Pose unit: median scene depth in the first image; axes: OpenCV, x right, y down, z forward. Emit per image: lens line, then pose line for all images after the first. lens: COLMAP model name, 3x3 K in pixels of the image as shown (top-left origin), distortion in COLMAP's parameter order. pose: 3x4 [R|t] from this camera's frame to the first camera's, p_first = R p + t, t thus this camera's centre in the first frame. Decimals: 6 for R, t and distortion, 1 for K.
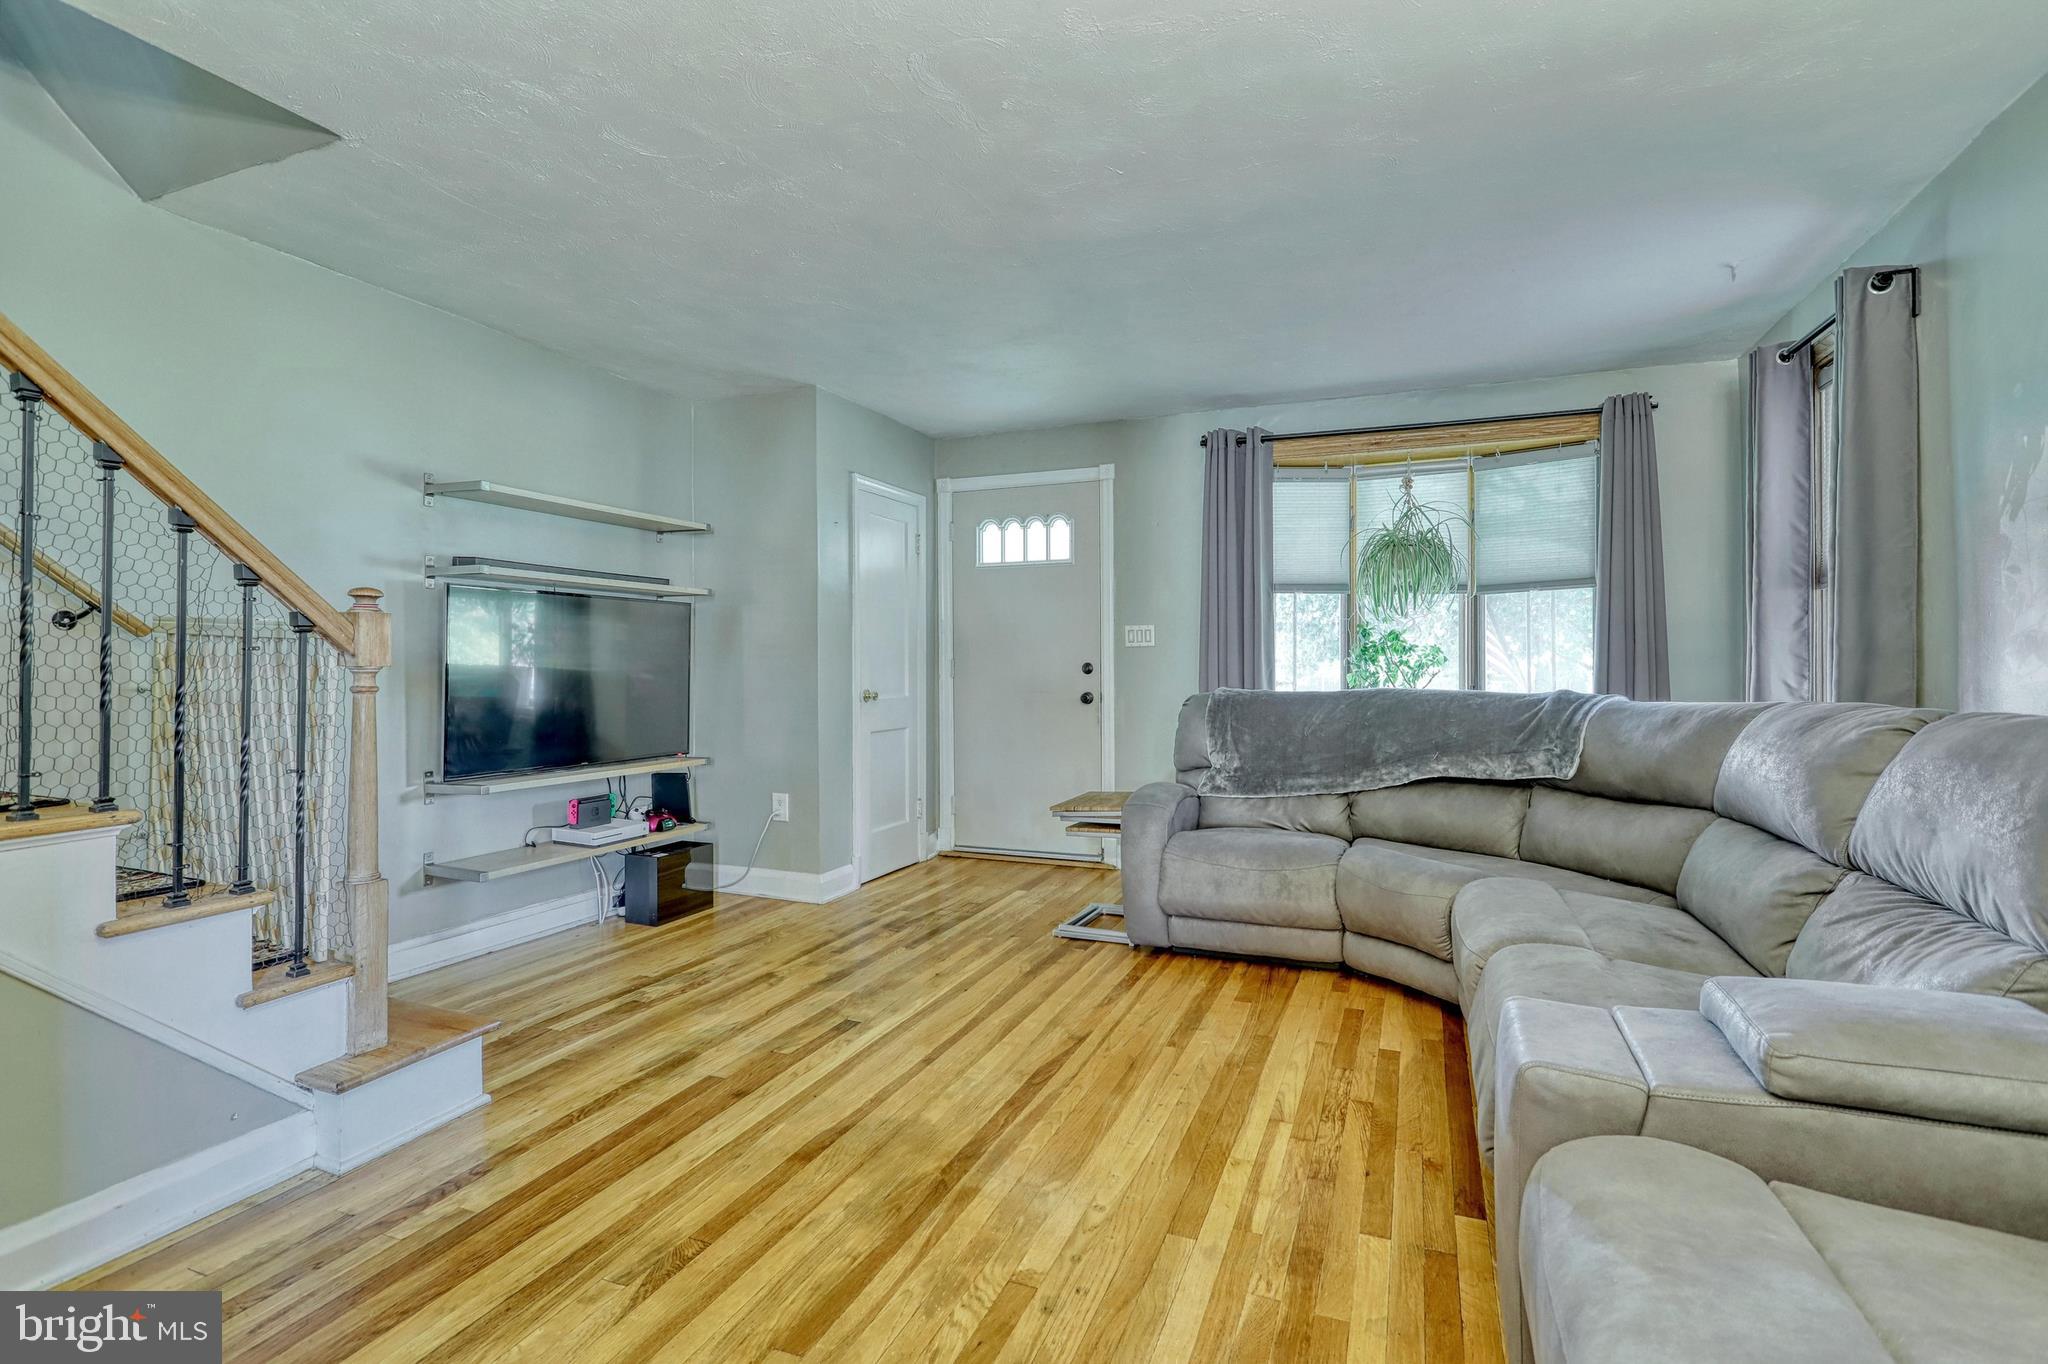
lens RADIAL K [[974.4, 0, 1025.1], [0, 974.4, 668.5], [0, 0, 1]] dist [0.006338, 0.003374]
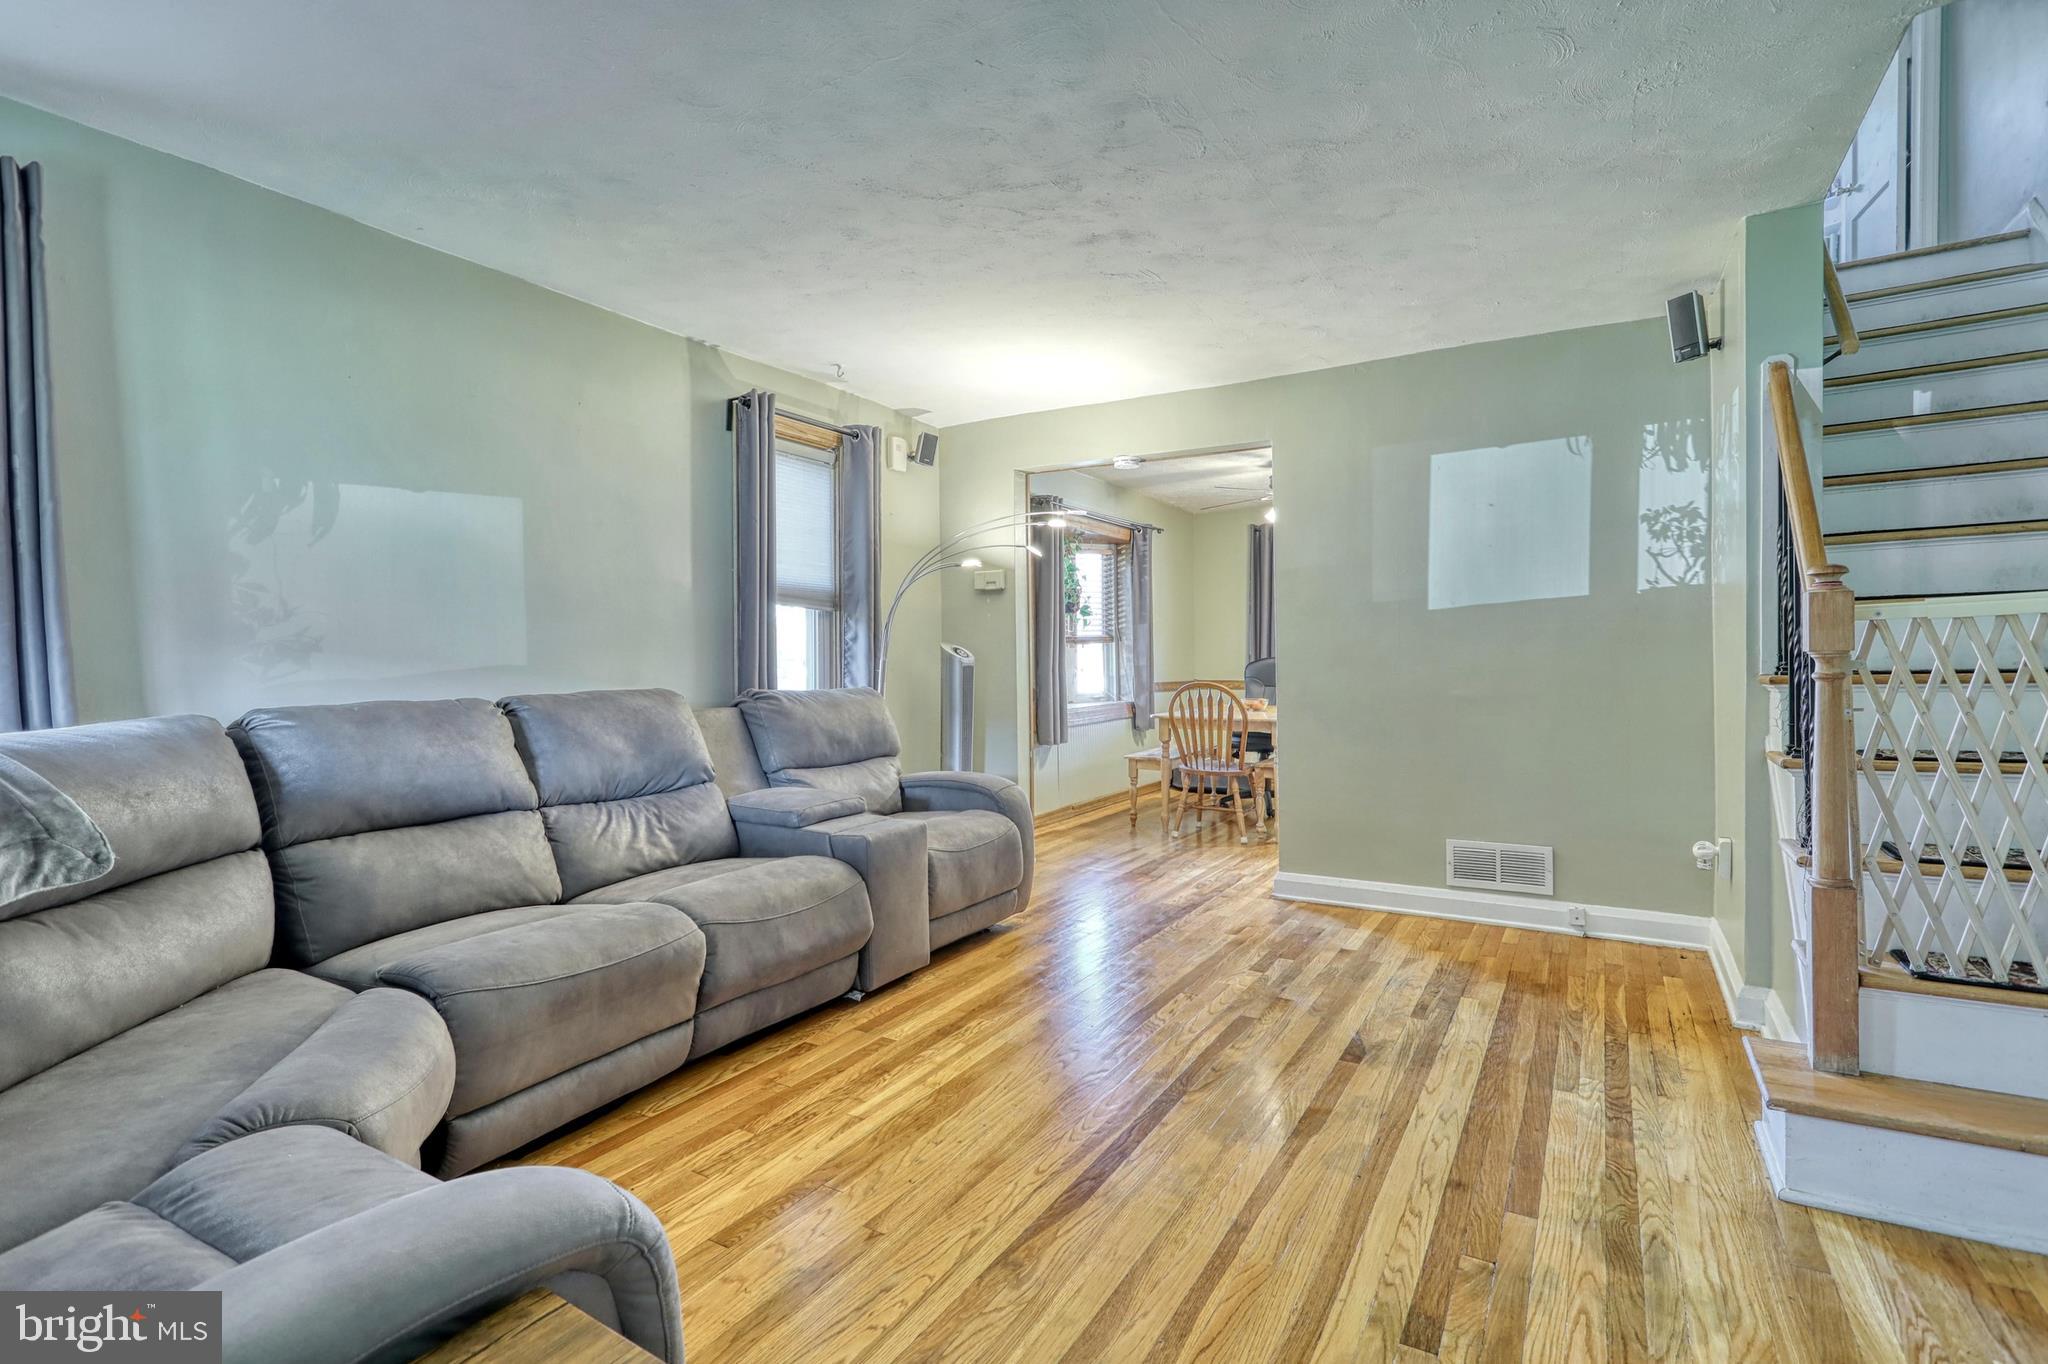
lens RADIAL K [[974.4, 0, 1022.0], [0, 974.4, 675.7], [0, 0, 1]] dist [0.006338, 0.003374]
pose [[-0.988421, 0.009921, 0.151411, -0.064672], [0.012807, 0.999754, 0.018095, -0.007229], [-0.151194, 0.019824, -0.988305, 1.948541]]
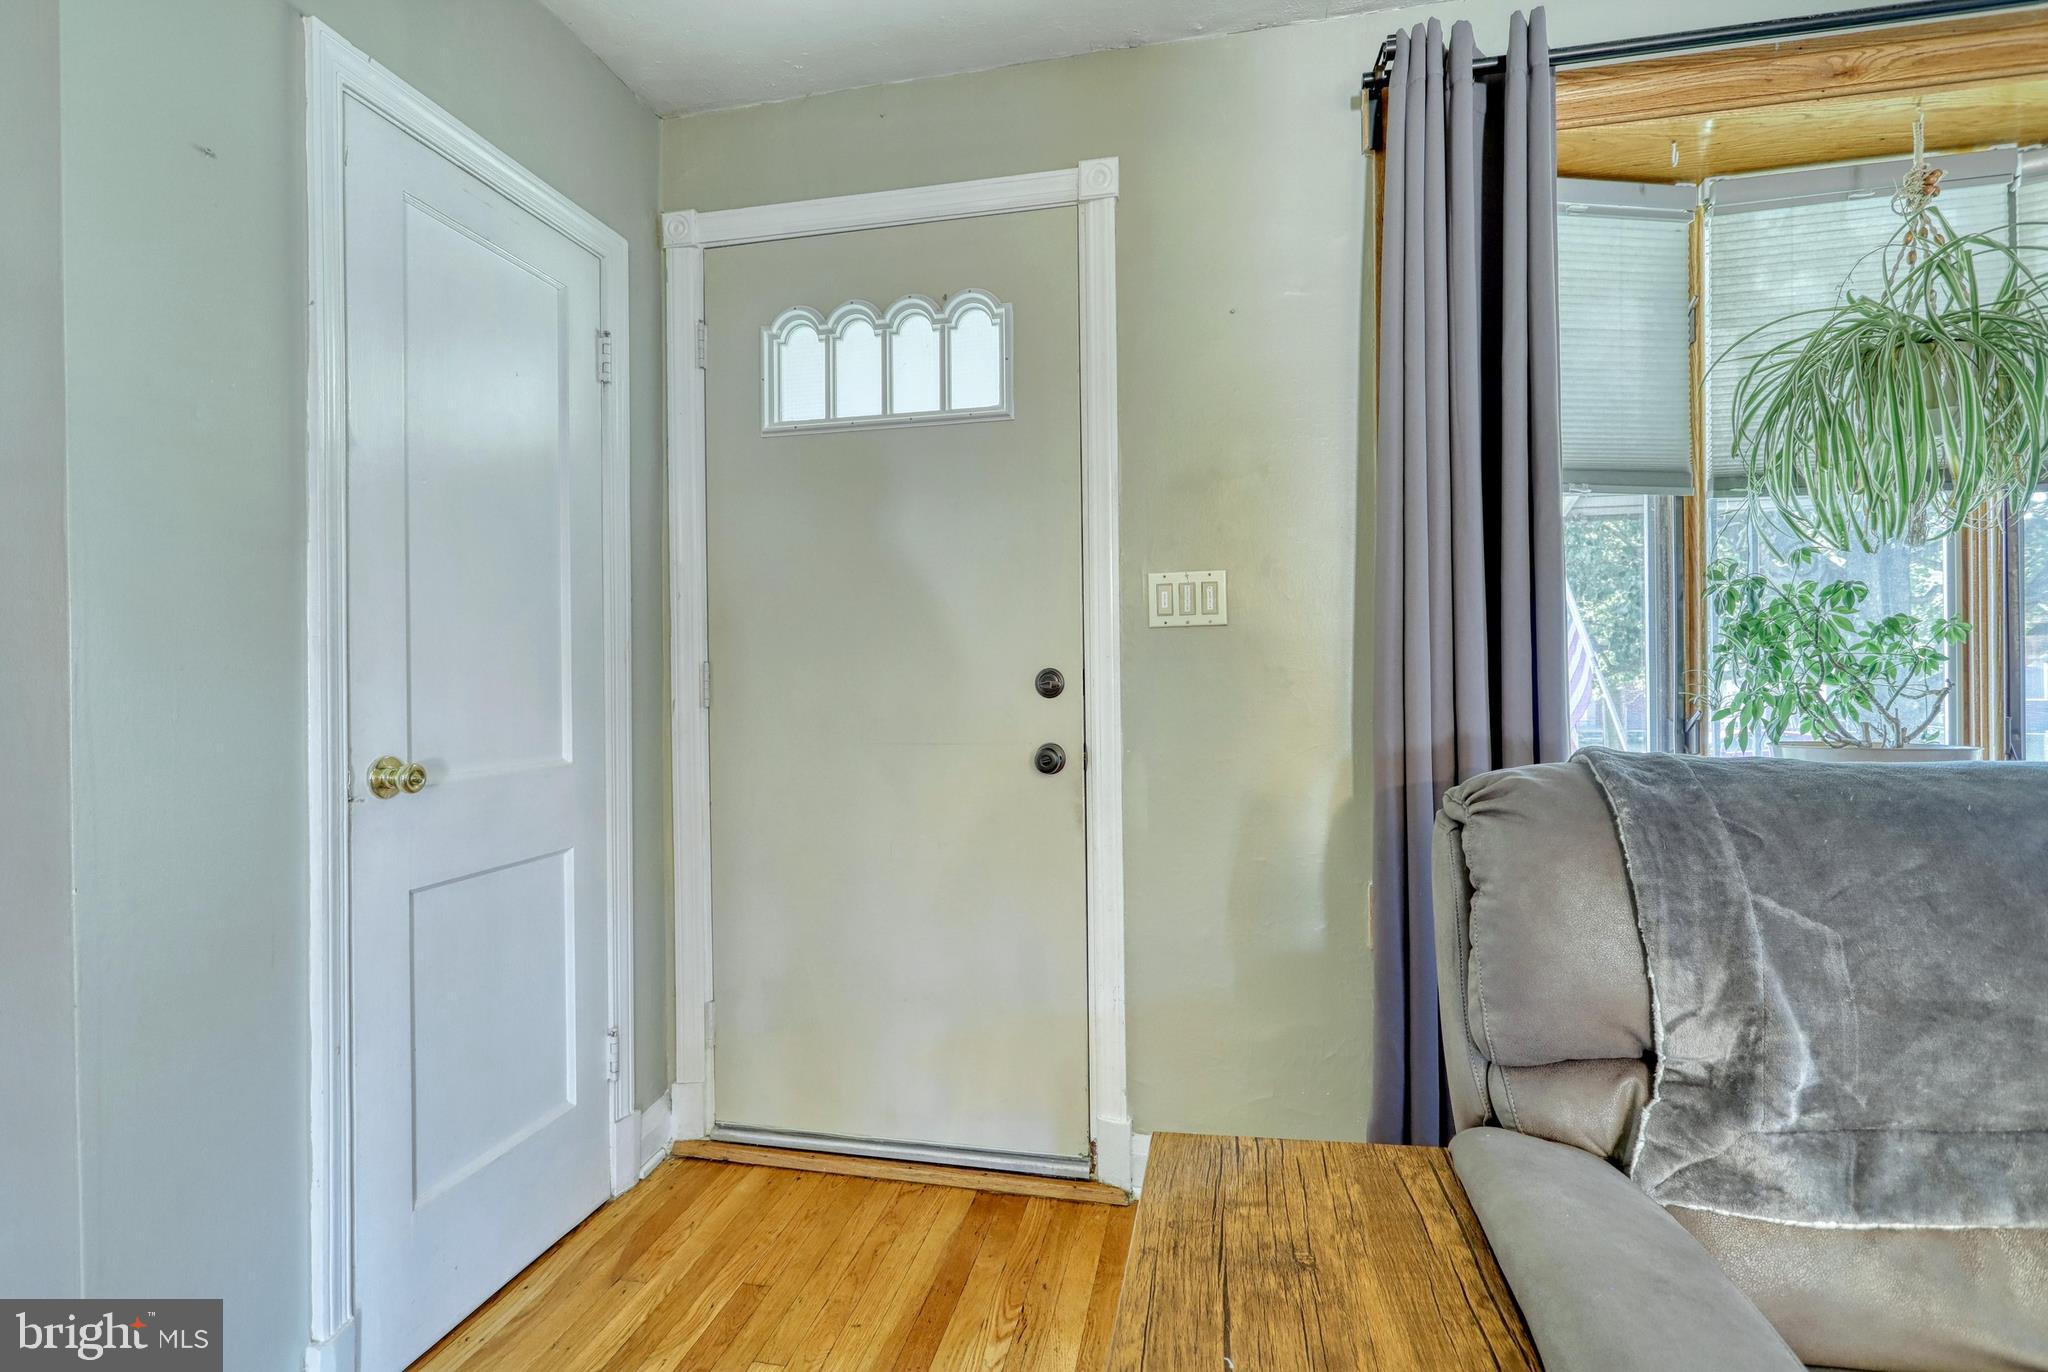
lens RADIAL K [[974.4, 0, 972.9], [0, 974.4, 678.8], [0, 0, 1]] dist [0.006338, 0.003374]
pose [[0.992284, -0.005393, 0.123865, -0.015442], [0.005586, 0.999984, -0.001212, -0.001419], [-0.123856, 0.001894, 0.992298, 0.613825]]
